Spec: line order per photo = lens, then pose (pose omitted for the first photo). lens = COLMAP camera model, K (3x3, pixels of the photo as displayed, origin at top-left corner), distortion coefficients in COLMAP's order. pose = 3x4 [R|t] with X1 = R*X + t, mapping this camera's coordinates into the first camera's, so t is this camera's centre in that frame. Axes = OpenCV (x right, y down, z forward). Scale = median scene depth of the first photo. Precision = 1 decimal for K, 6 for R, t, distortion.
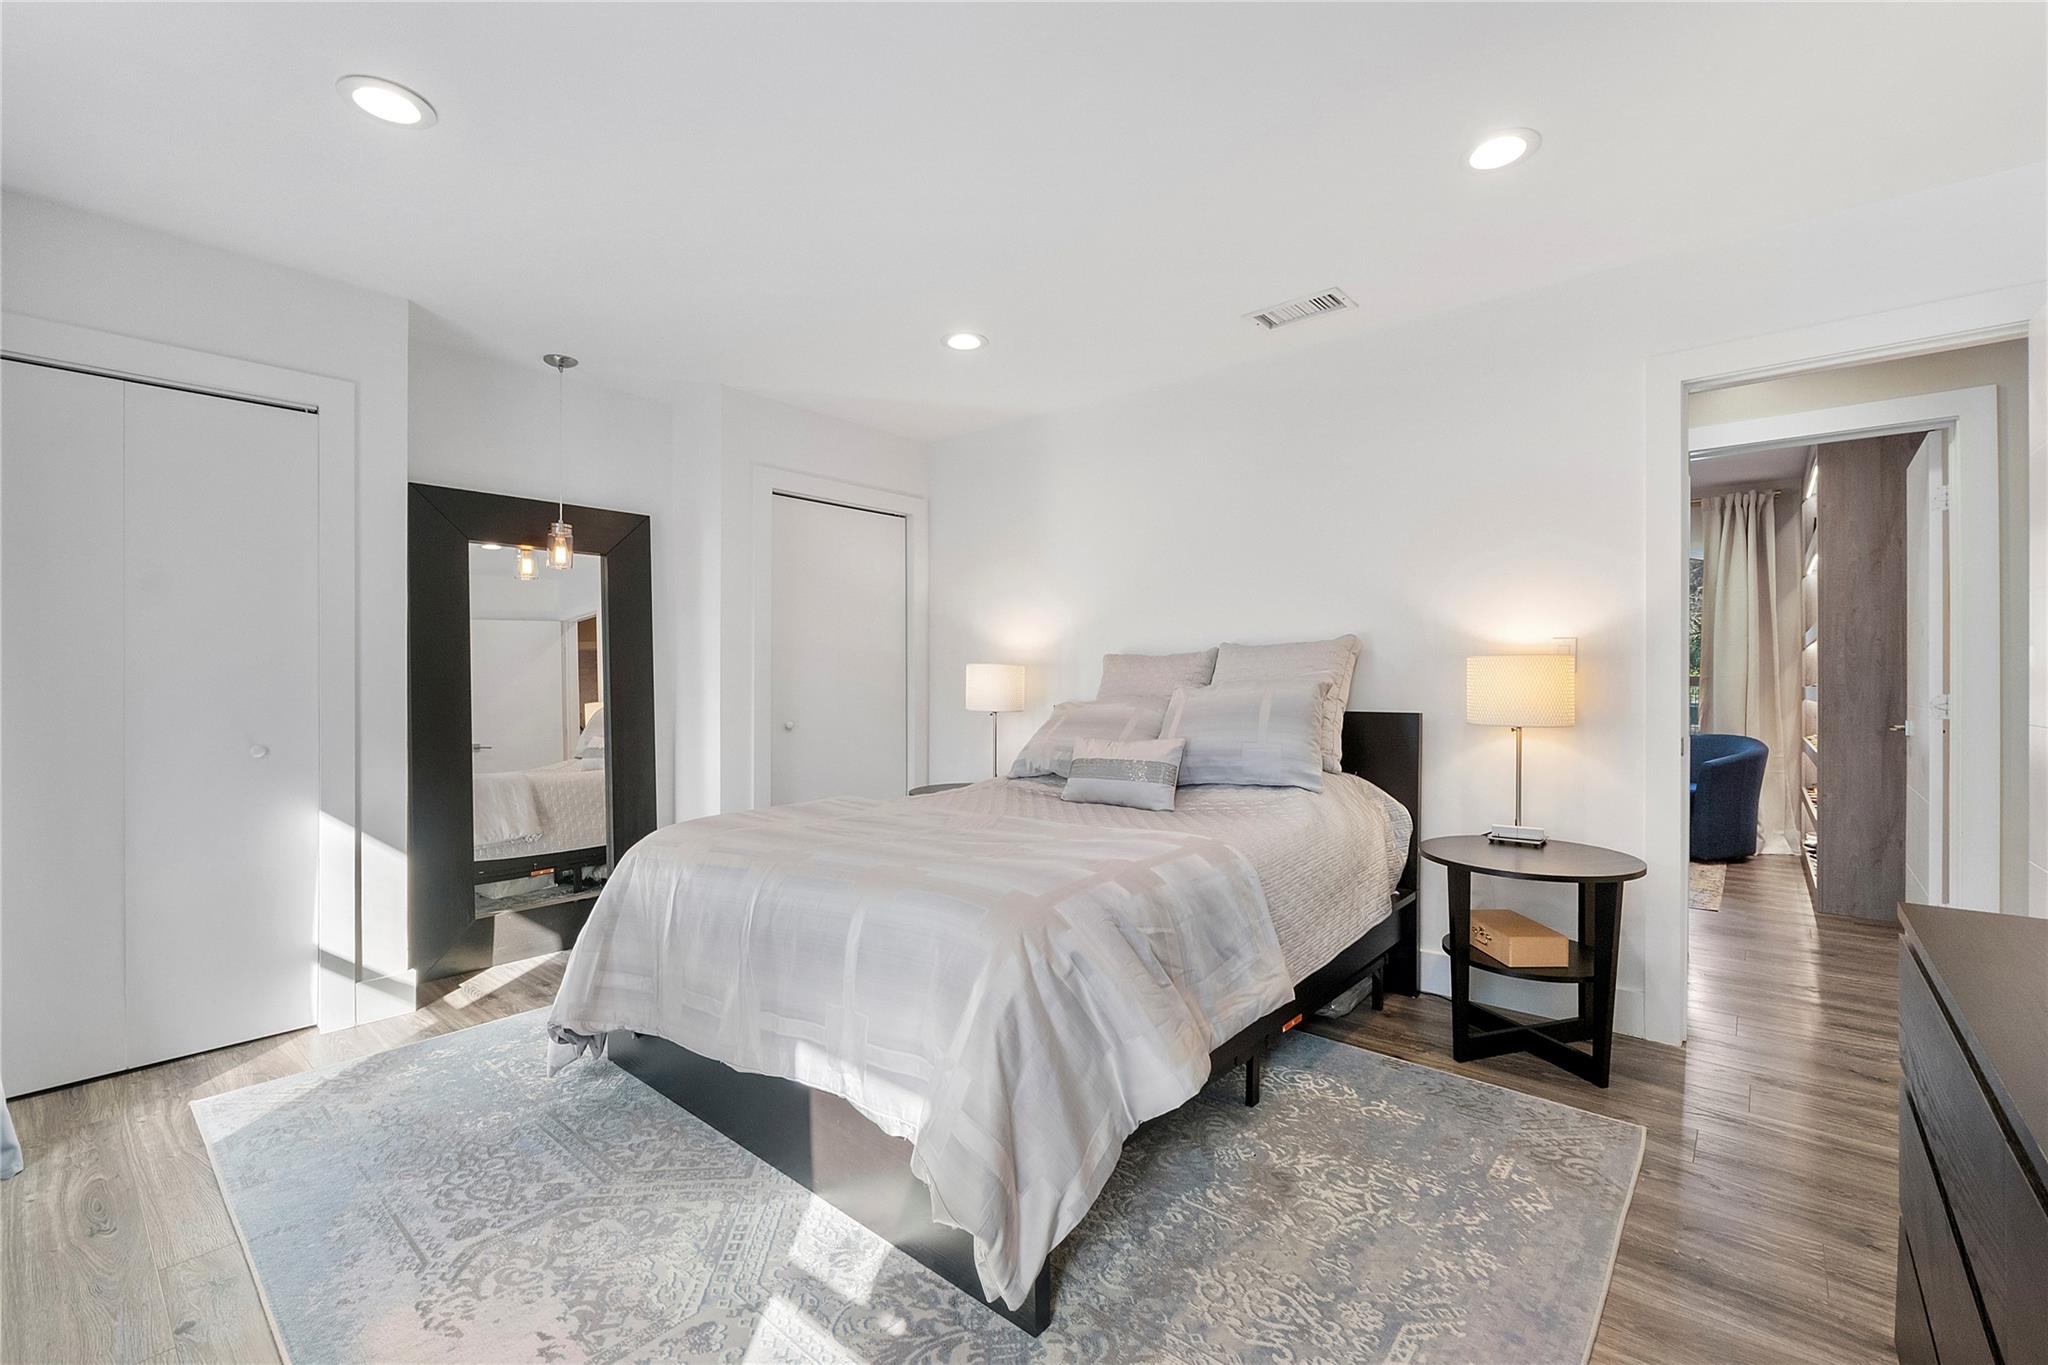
lens RADIAL K [[867.6, 0, 1028.9], [0, 867.6, 676.8], [0, 0, 1]] dist [-0.007338, 0.000179]
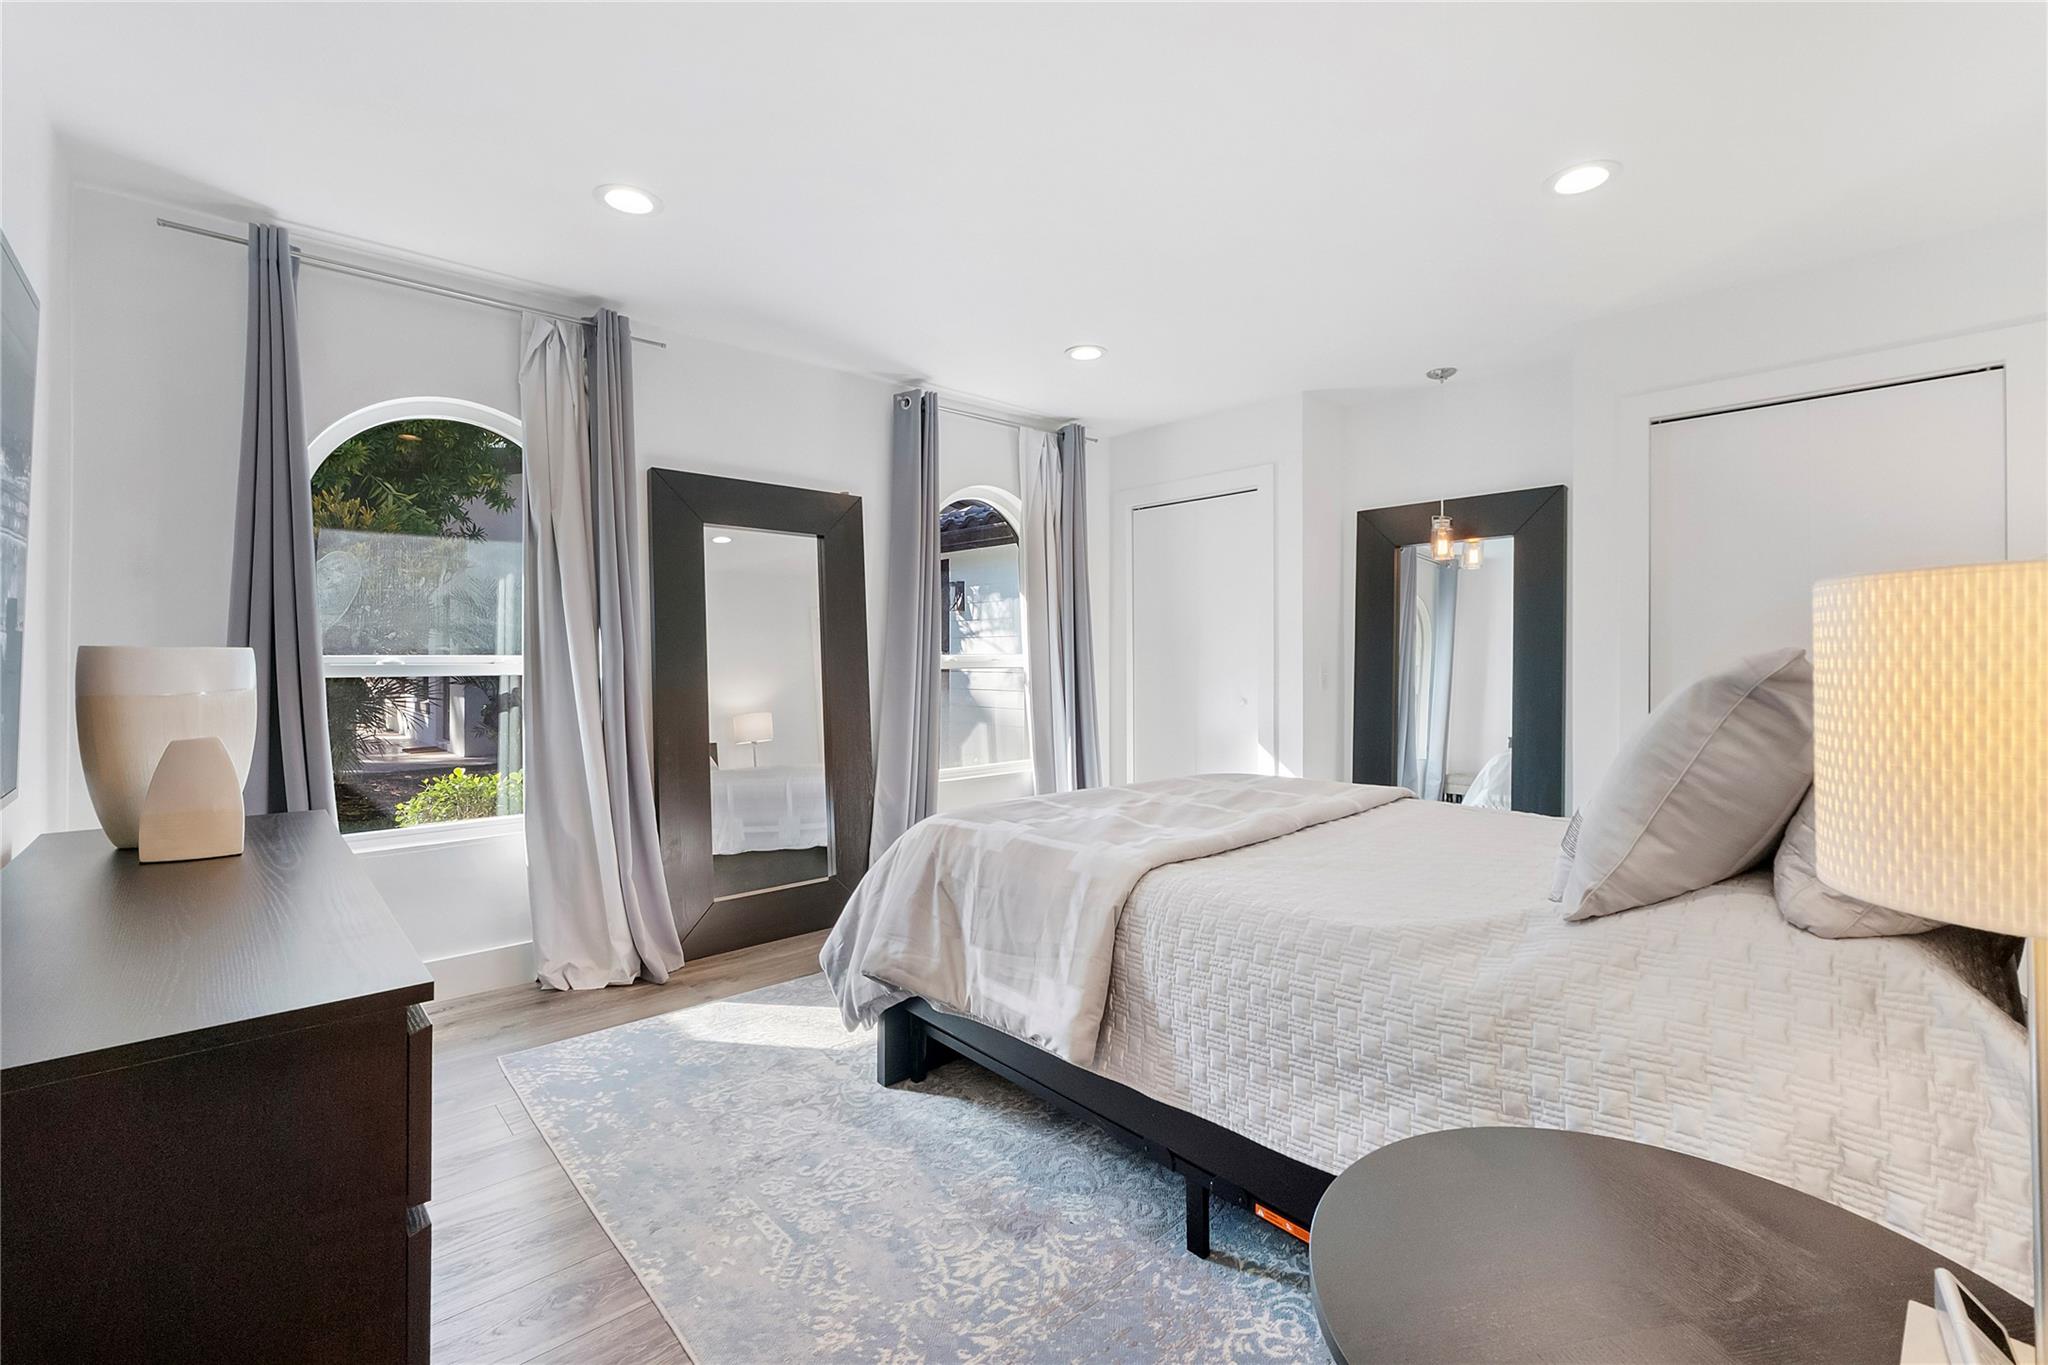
lens RADIAL K [[867.6, 0, 1028.9], [0, 867.6, 676.8], [0, 0, 1]] dist [-0.007338, 0.000179]
pose [[-0.120584, 0.028167, -0.992303, 1.223129], [0.002219, 0.999603, 0.028104, -0.013169], [0.992701, 0.001187, -0.120598, 1.177511]]
